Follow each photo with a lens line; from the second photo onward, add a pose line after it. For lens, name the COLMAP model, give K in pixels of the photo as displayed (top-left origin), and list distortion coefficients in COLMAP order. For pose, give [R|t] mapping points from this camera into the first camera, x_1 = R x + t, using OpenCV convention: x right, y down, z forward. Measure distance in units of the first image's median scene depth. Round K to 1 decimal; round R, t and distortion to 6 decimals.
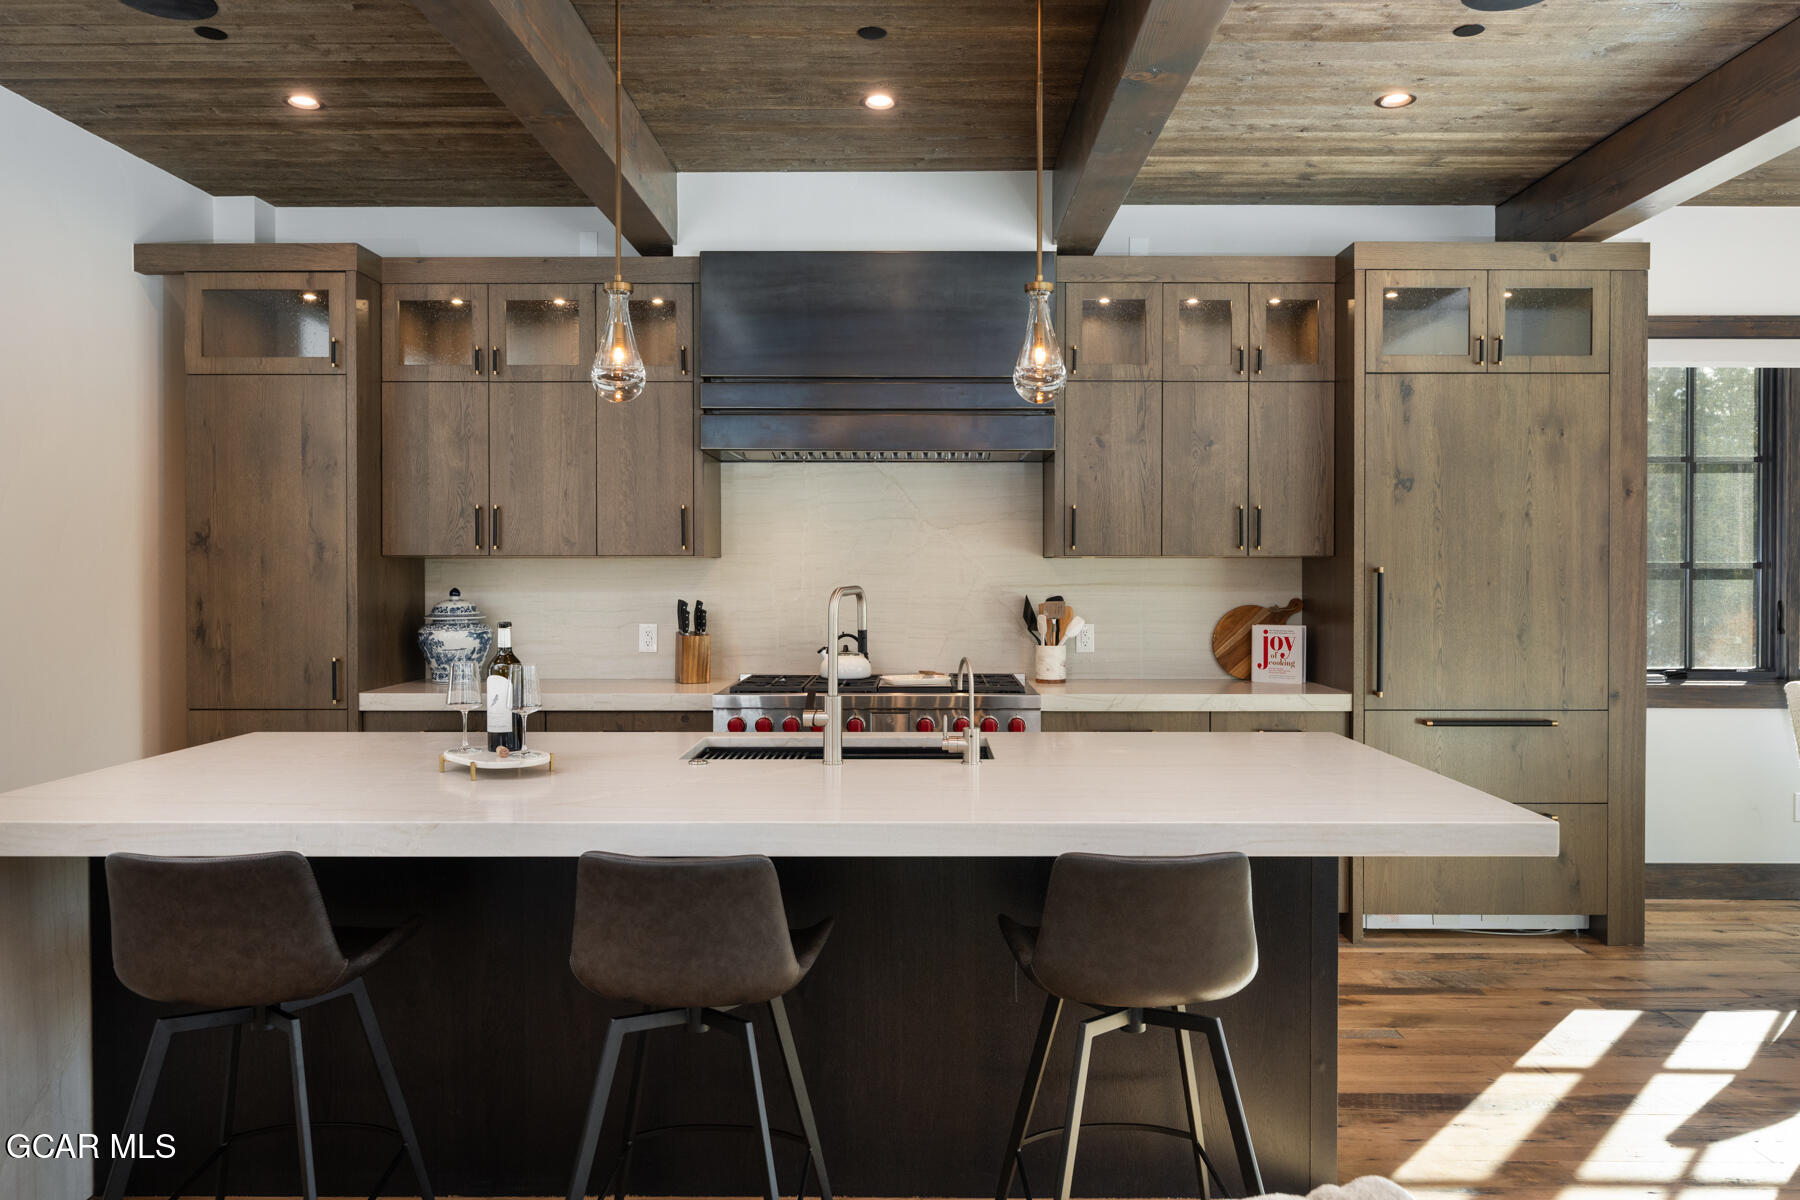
lens RADIAL K [[1240.7, 0, 905.6], [0, 1240.7, 587.0], [0, 0, 1]] dist [-0.007501, 0.003463]
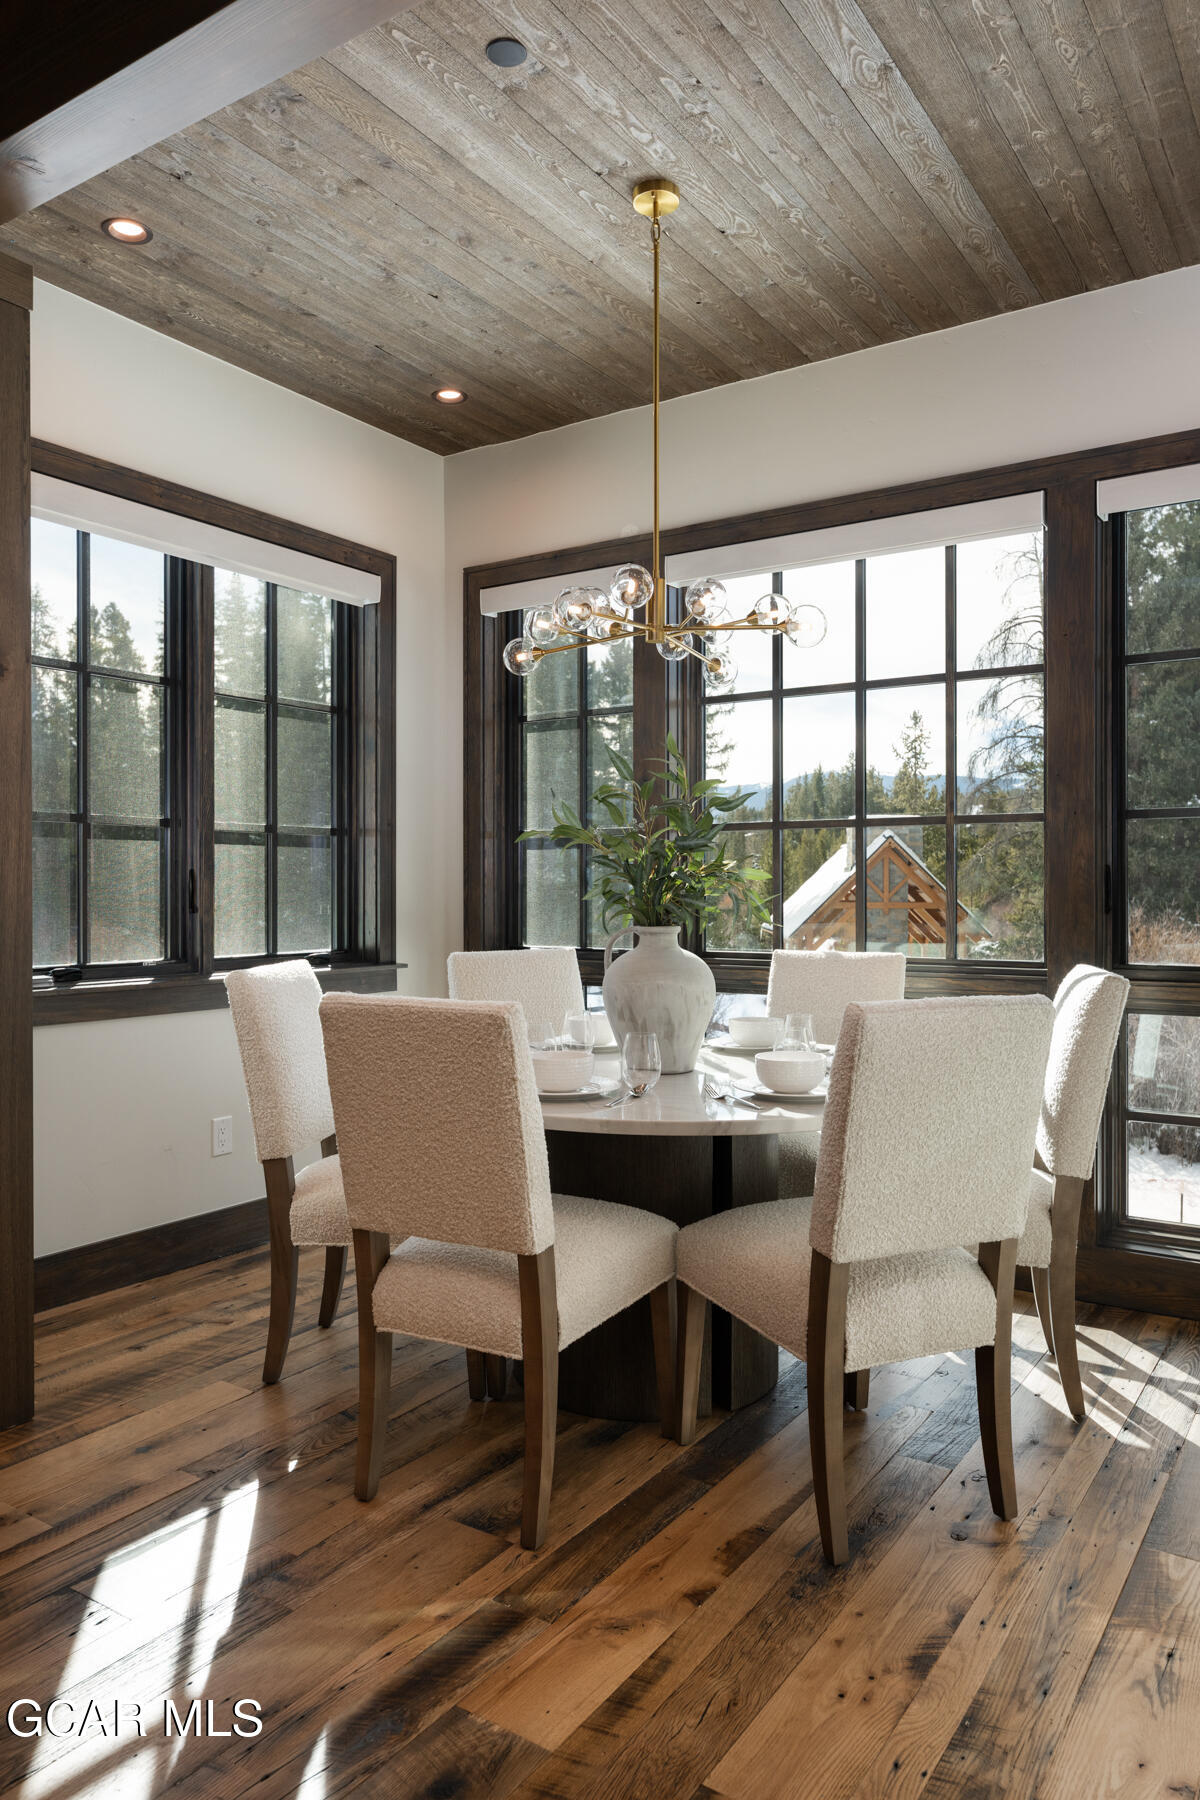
lens RADIAL K [[1240.7, 0, 603.5], [0, 1240.7, 890.3], [0, 0, 1]] dist [-0.007501, 0.003463]
pose [[0.552696, -0.001902, 0.833381, 0.215082], [0.010960, 0.999928, -0.004986, 0.031242], [-0.833311, 0.011889, 0.552677, 0.374848]]
